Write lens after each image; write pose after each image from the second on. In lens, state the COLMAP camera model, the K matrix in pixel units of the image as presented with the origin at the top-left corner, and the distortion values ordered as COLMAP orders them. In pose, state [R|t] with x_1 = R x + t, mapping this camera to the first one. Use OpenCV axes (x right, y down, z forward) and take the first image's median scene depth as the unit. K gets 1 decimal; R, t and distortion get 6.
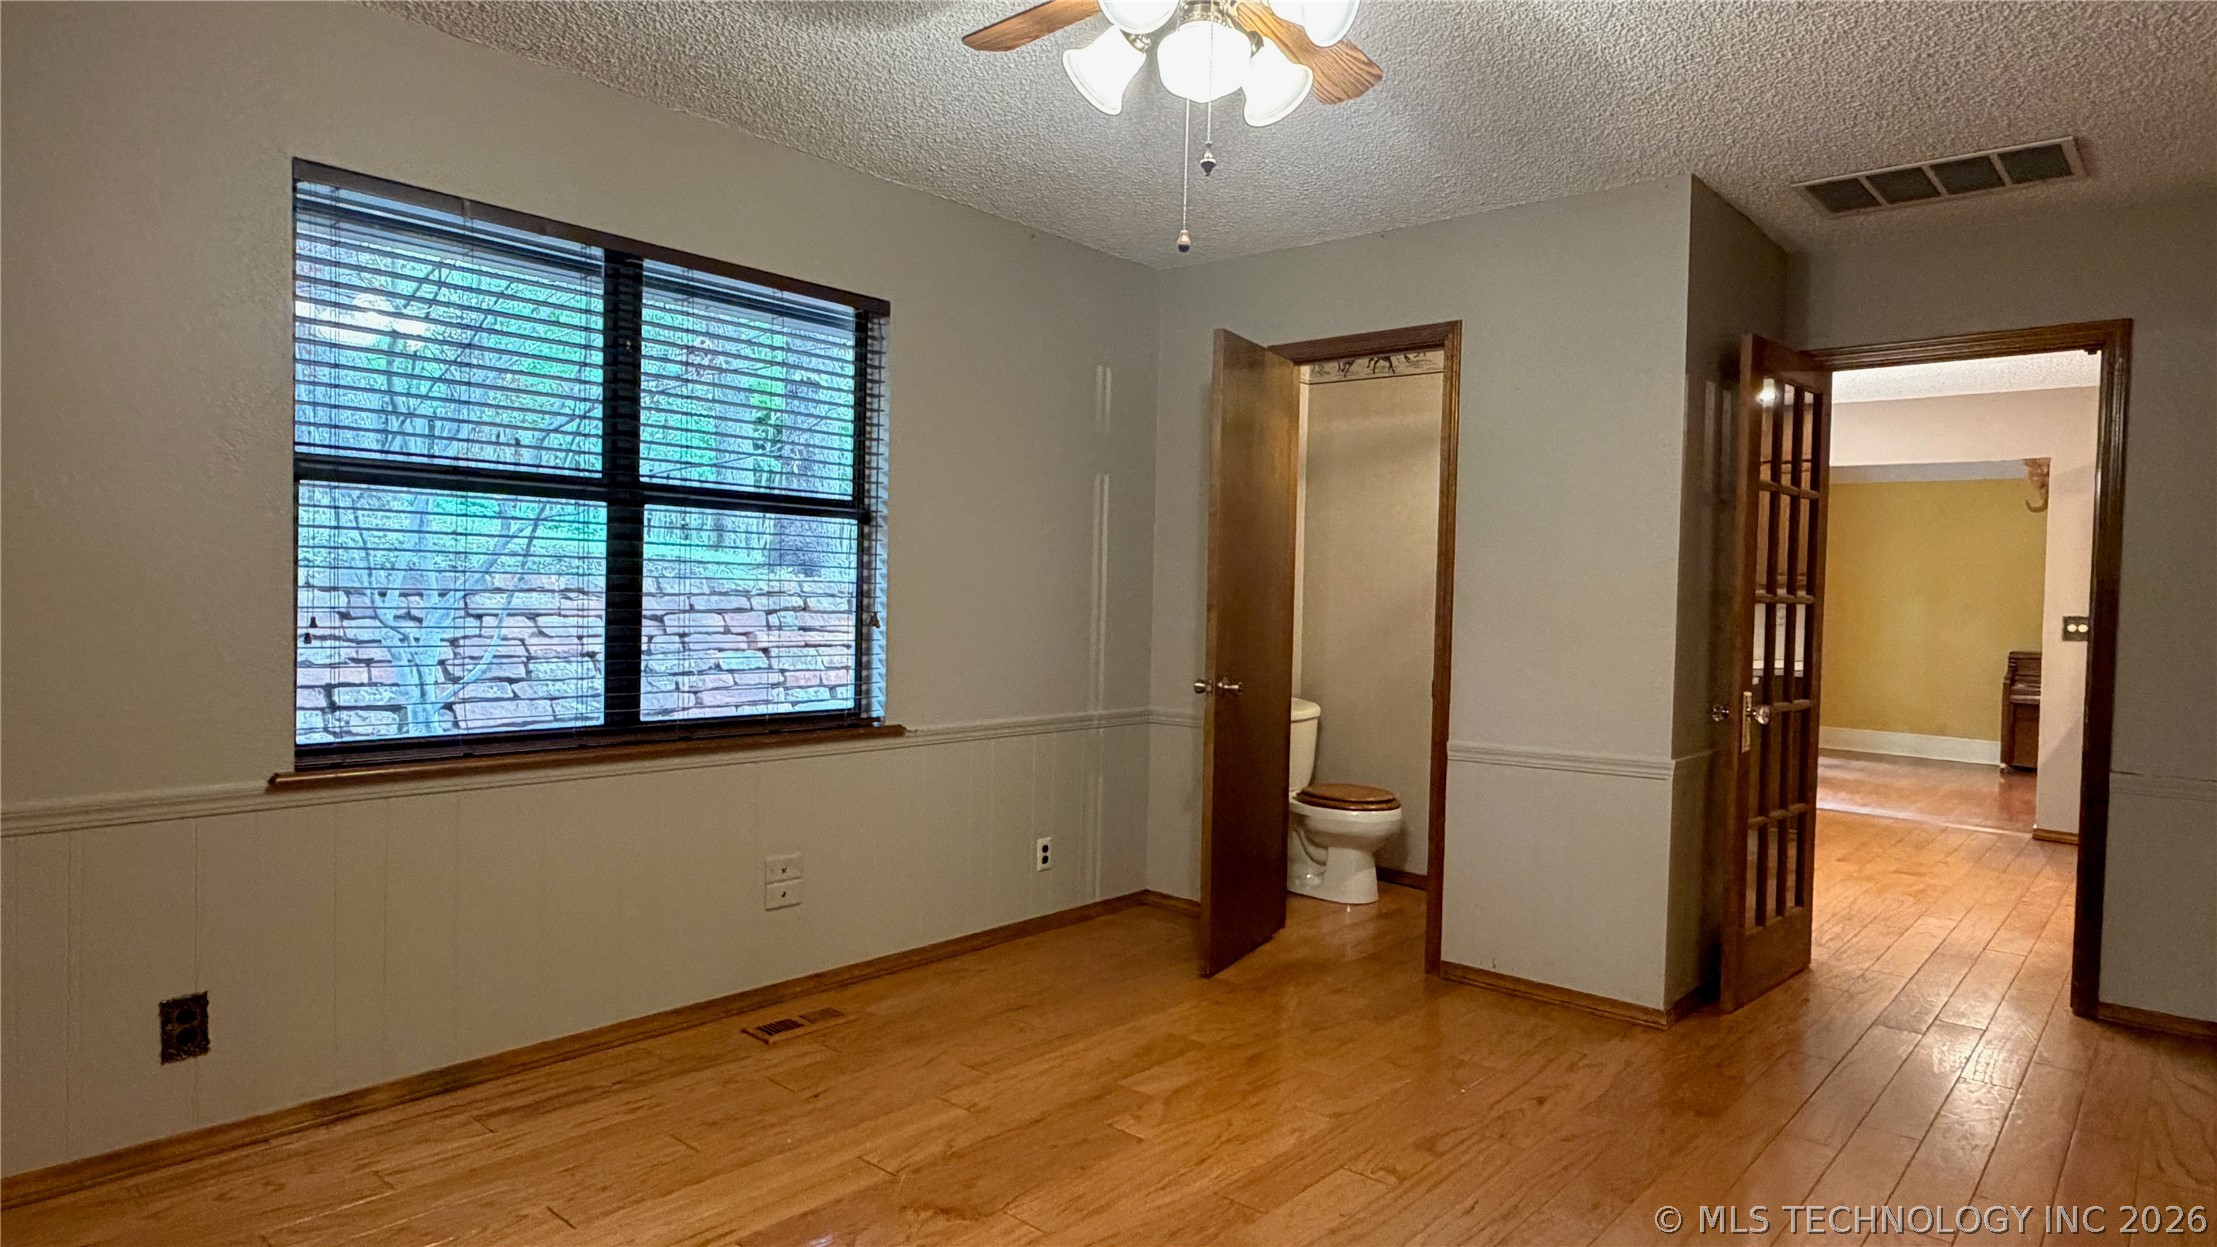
lens RADIAL K [[1241.6, 0, 1108.5], [0, 1241.6, 623.5], [0, 0, 1]] dist [0.000598, 0.000082]
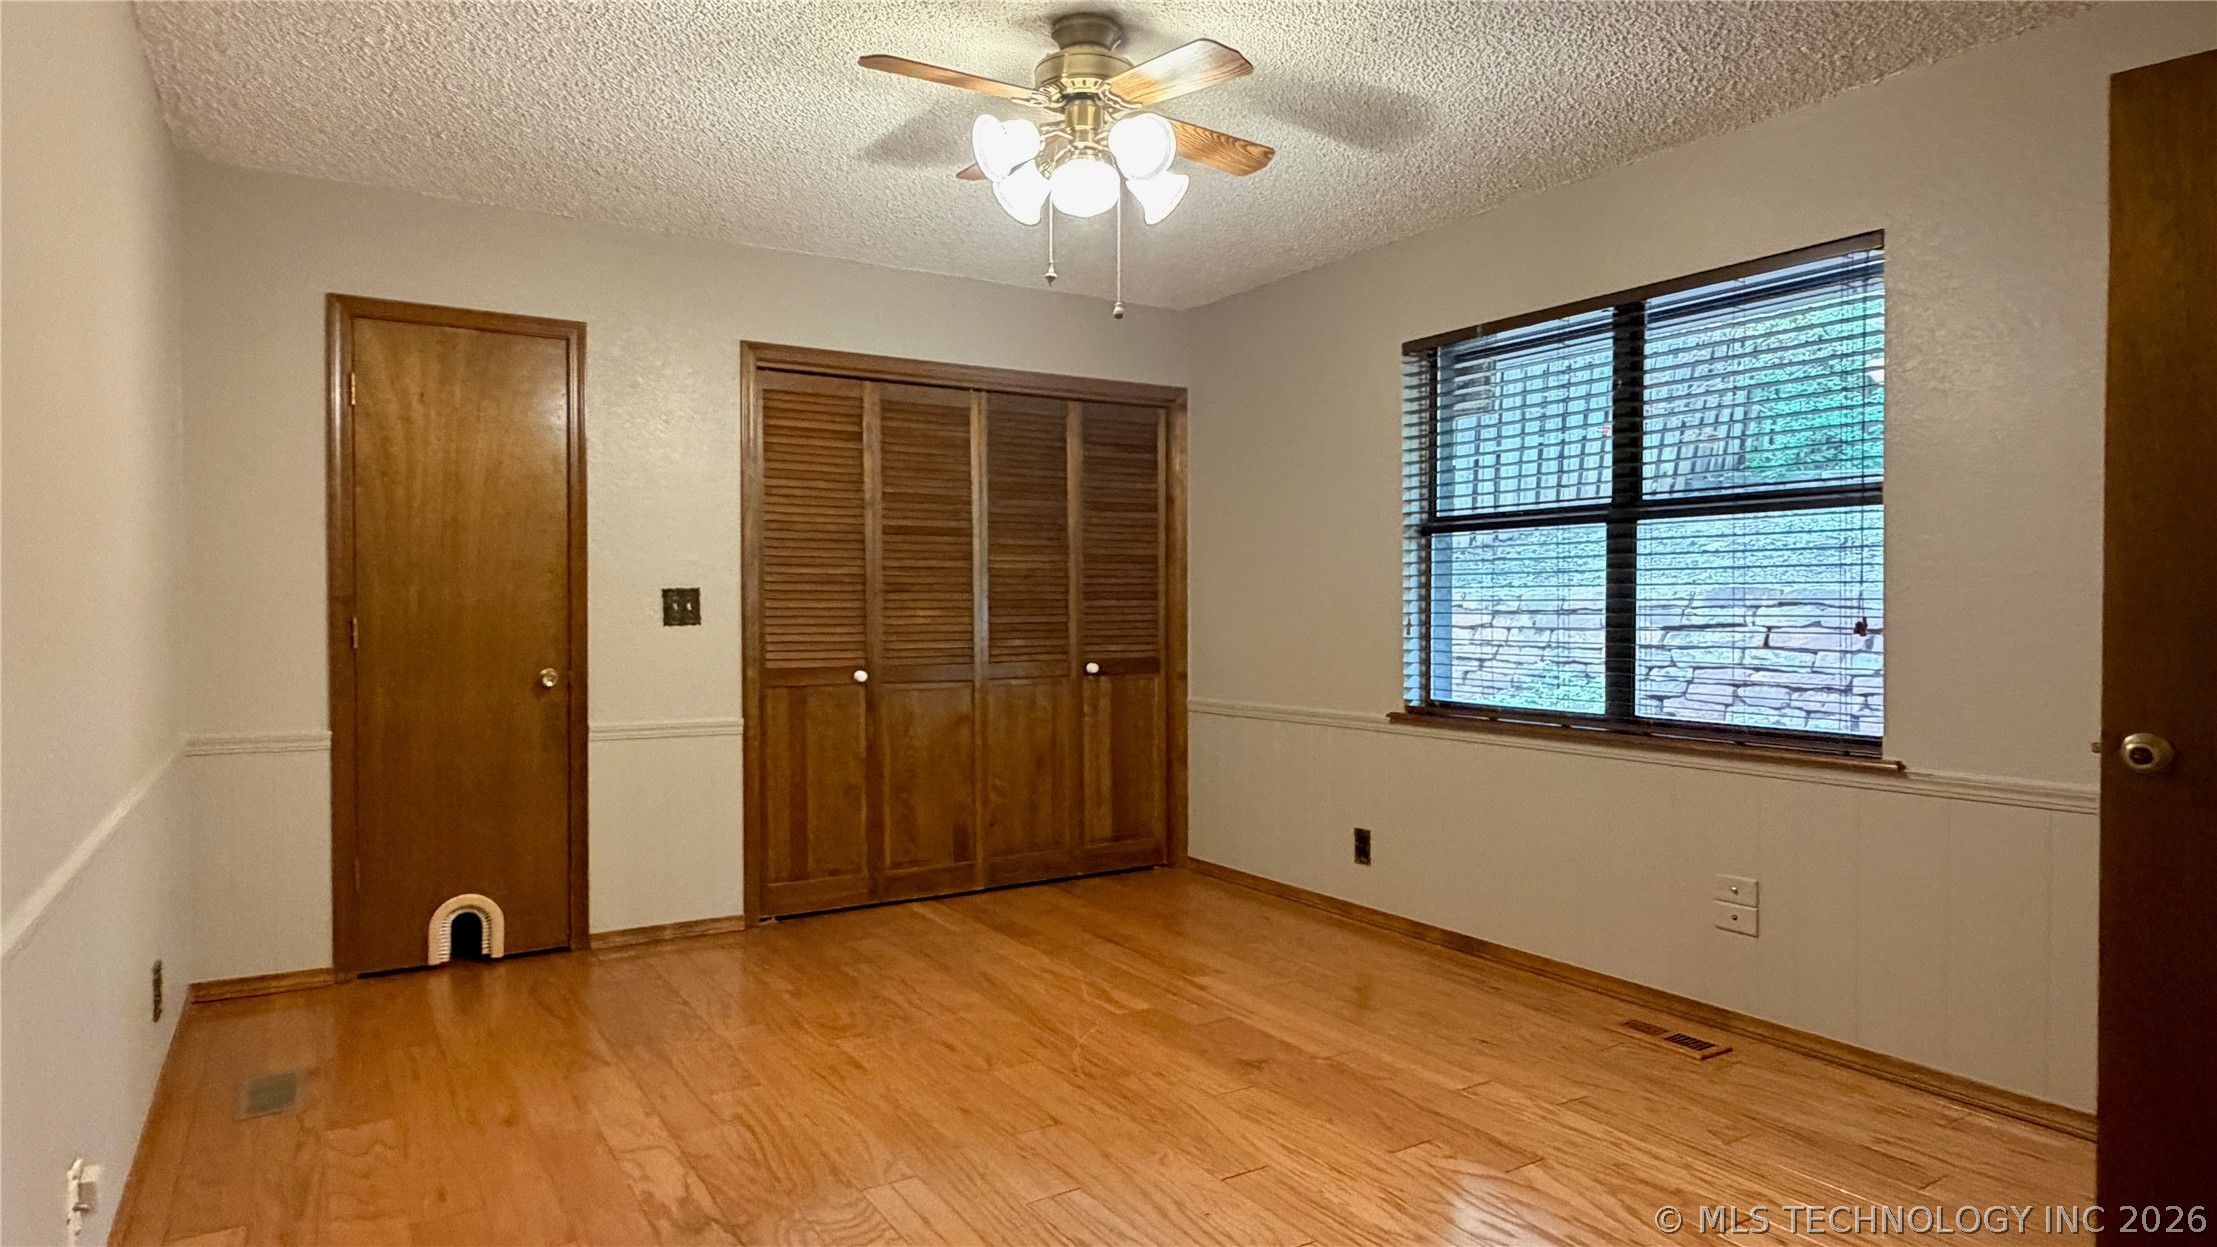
lens RADIAL K [[1241.6, 0, 1108.5], [0, 1241.6, 623.5], [0, 0, 1]] dist [0.000598, 0.000082]
pose [[-0.265827, -0.011552, -0.963951, 0.834949], [-0.032410, 0.999470, -0.003040, 0.015490], [0.963476, 0.030434, -0.266061, 0.851756]]
